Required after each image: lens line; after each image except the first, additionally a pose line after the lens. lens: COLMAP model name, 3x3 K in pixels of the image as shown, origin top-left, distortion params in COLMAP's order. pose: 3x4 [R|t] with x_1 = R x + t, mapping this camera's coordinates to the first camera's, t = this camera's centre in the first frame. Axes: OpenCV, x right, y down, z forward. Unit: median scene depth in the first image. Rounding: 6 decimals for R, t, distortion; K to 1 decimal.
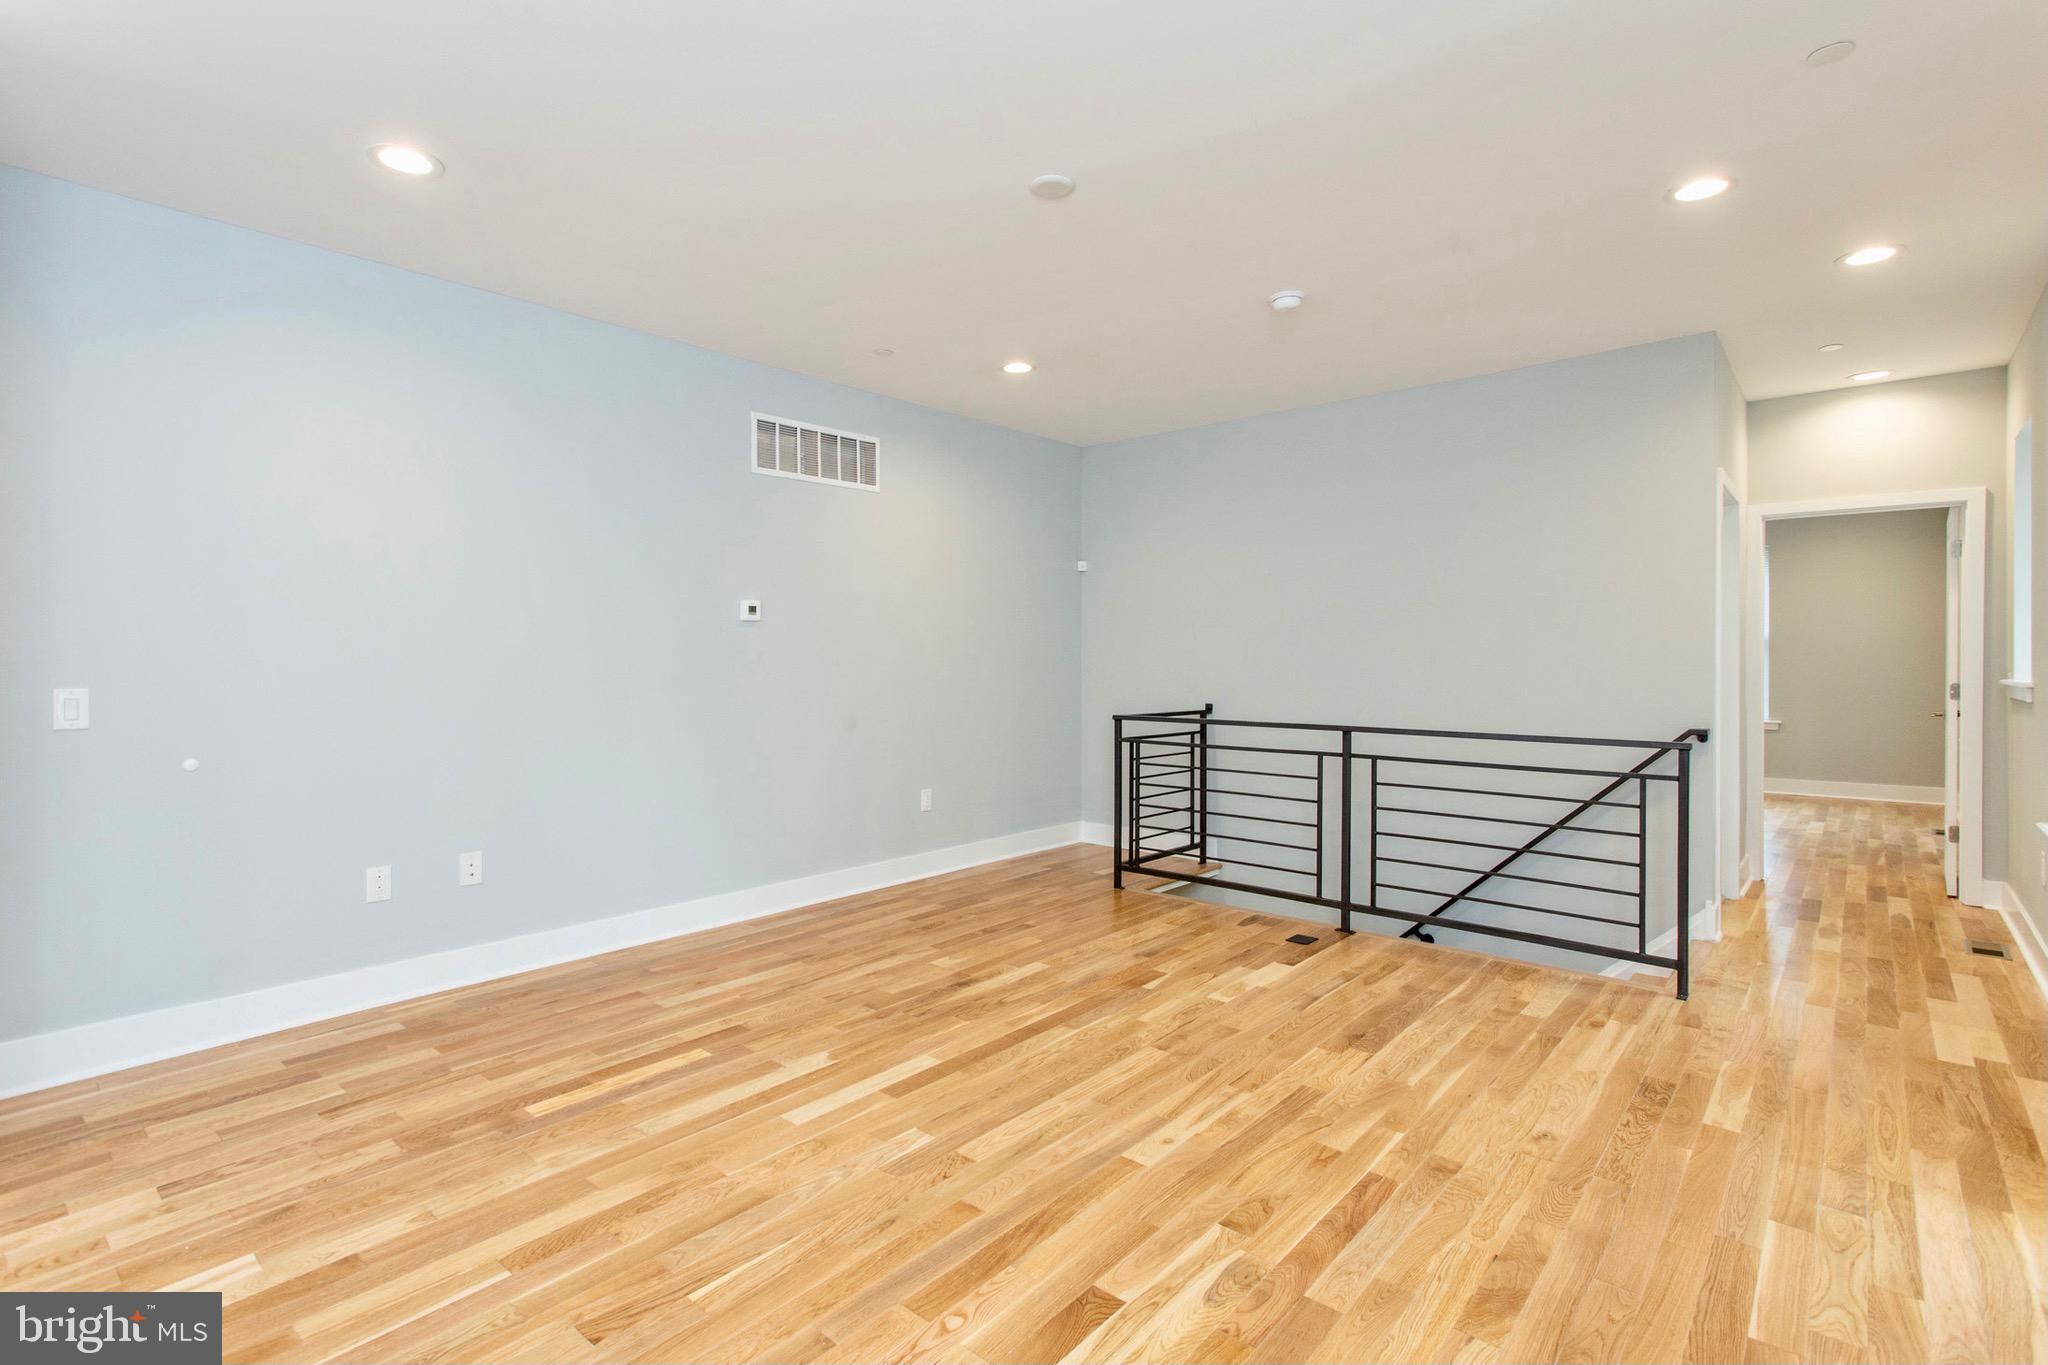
lens RADIAL K [[972.0, 0, 1021.8], [0, 972.0, 661.1], [0, 0, 1]] dist [0.001806, 0.001071]
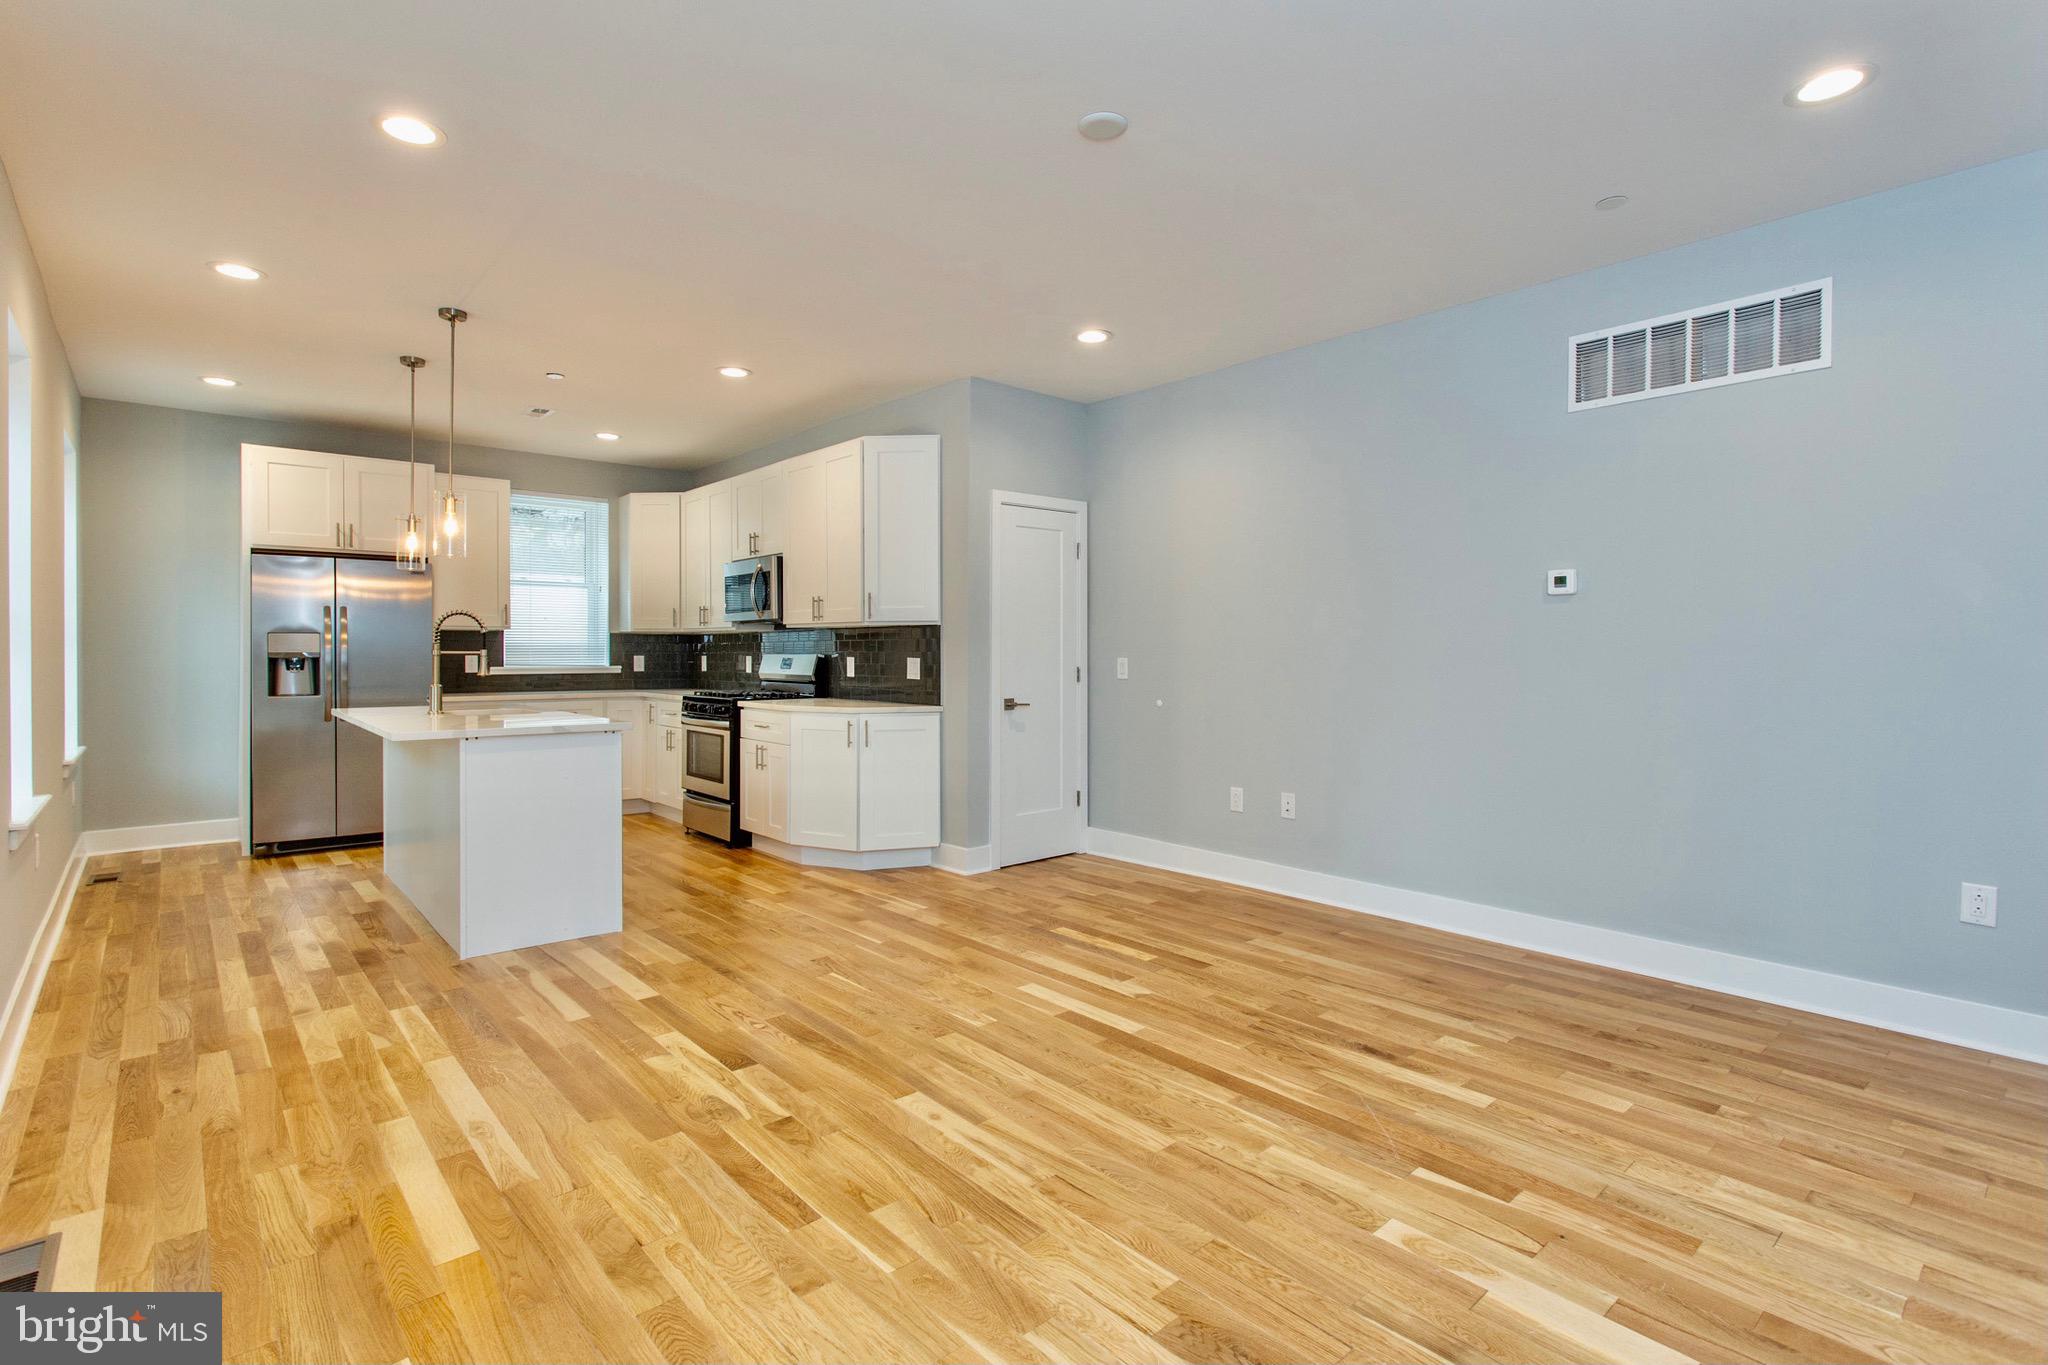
lens RADIAL K [[972.0, 0, 998.6], [0, 972.0, 656.6], [0, 0, 1]] dist [0.001806, 0.001071]
pose [[-0.147208, 0.008937, -0.989065, 0.797742], [-0.004334, 0.999944, 0.009681, 0.006846], [0.989096, 0.005712, -0.147161, 0.855959]]
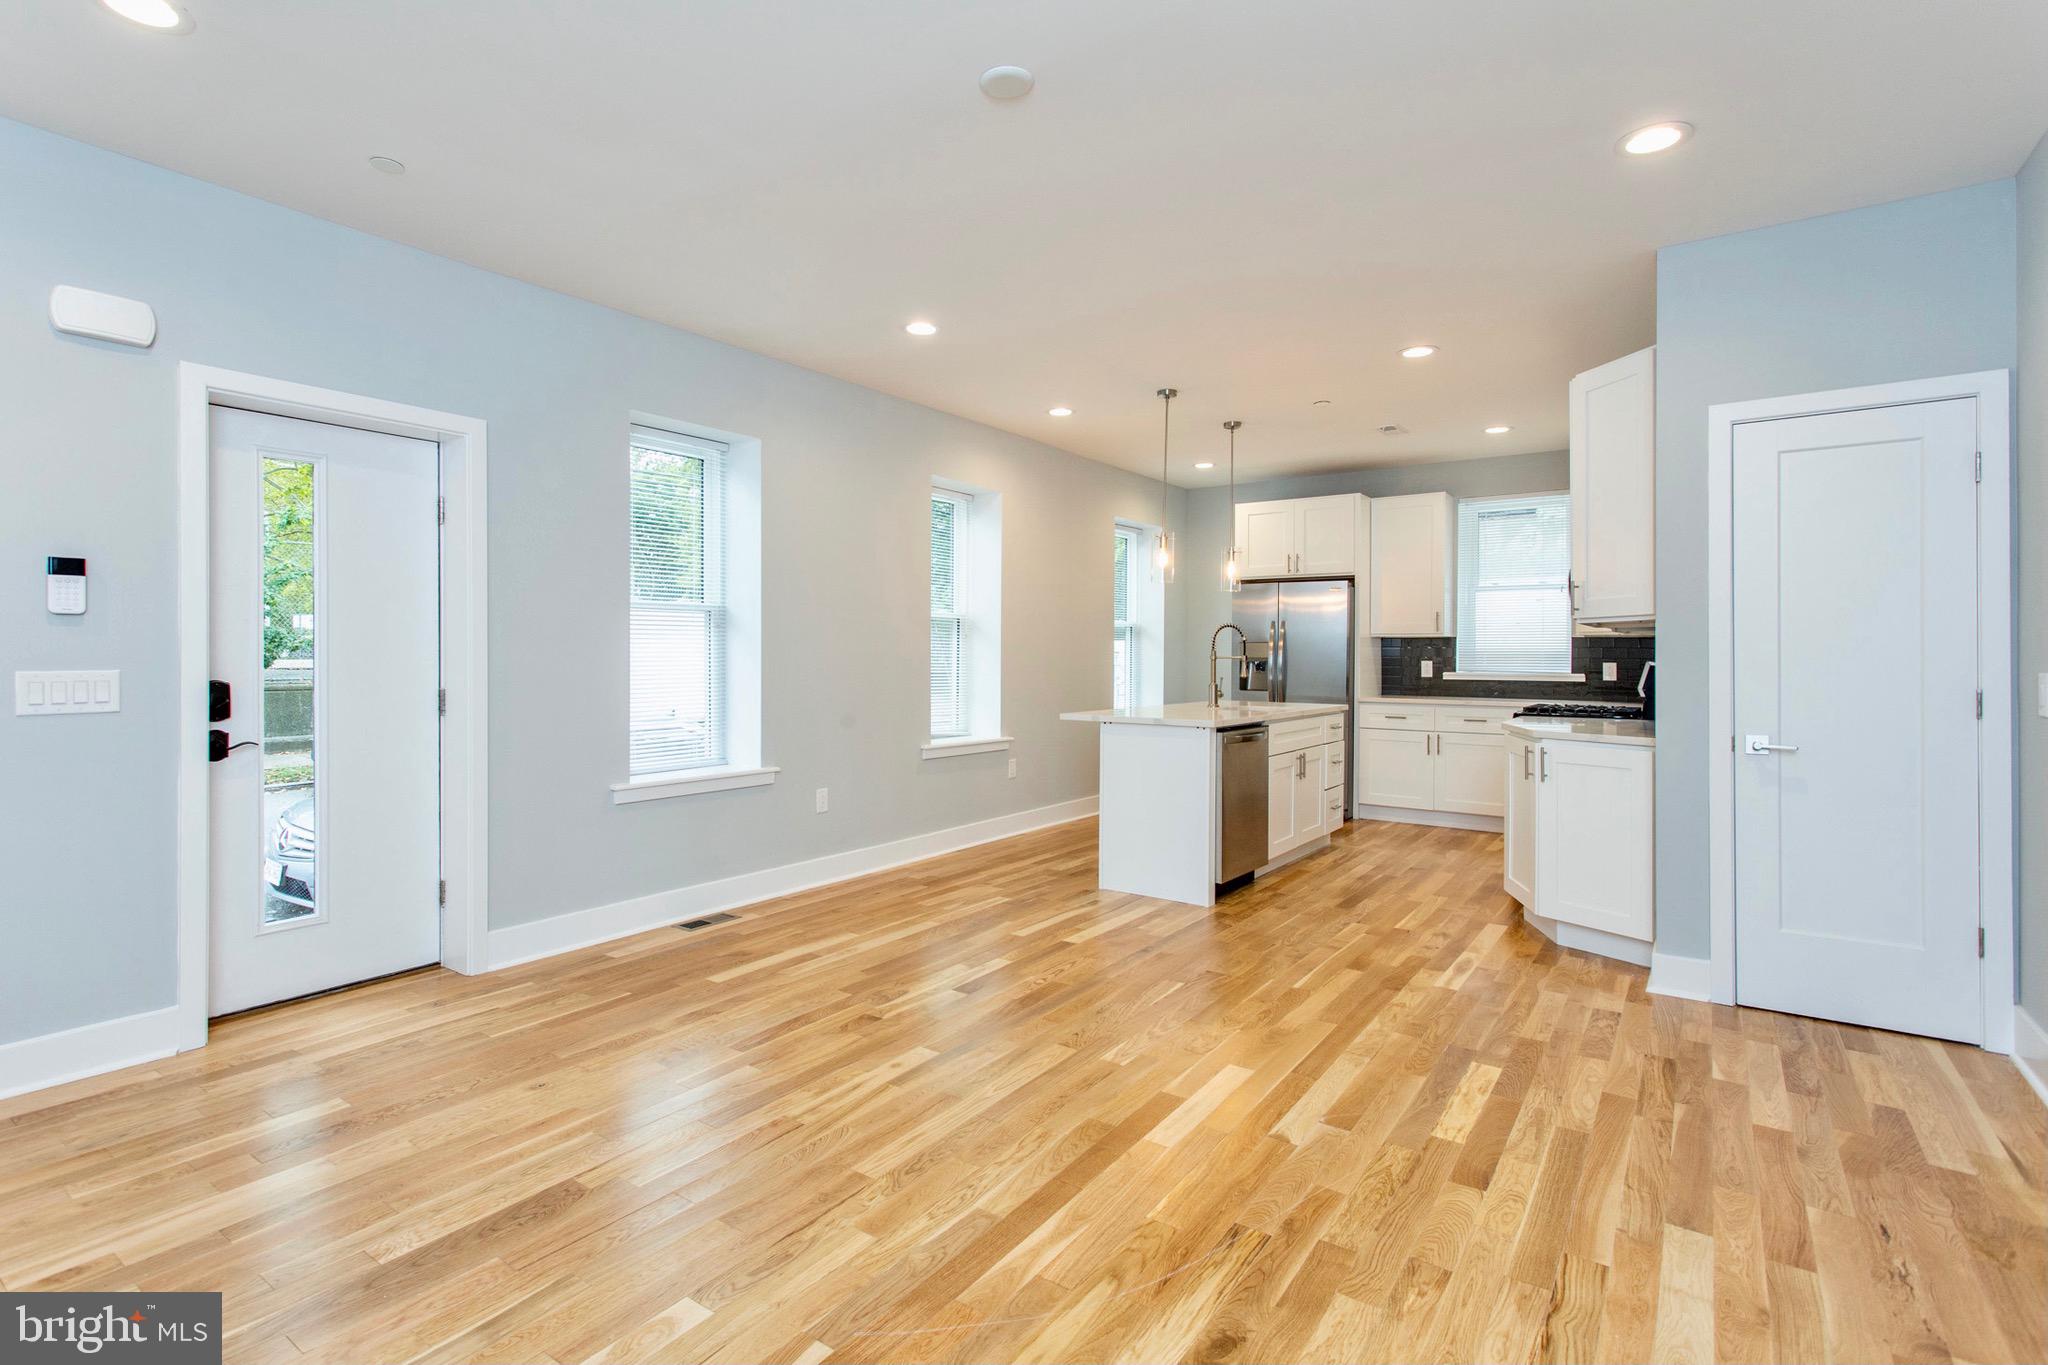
lens RADIAL K [[972.0, 0, 1019.5], [0, 972.0, 636.6], [0, 0, 1]] dist [0.001806, 0.001071]
pose [[-0.995286, -0.001710, -0.096965, 0.084014], [-0.000397, 0.999908, -0.013563, 0.005080], [0.096979, -0.013460, -0.995195, 1.523649]]
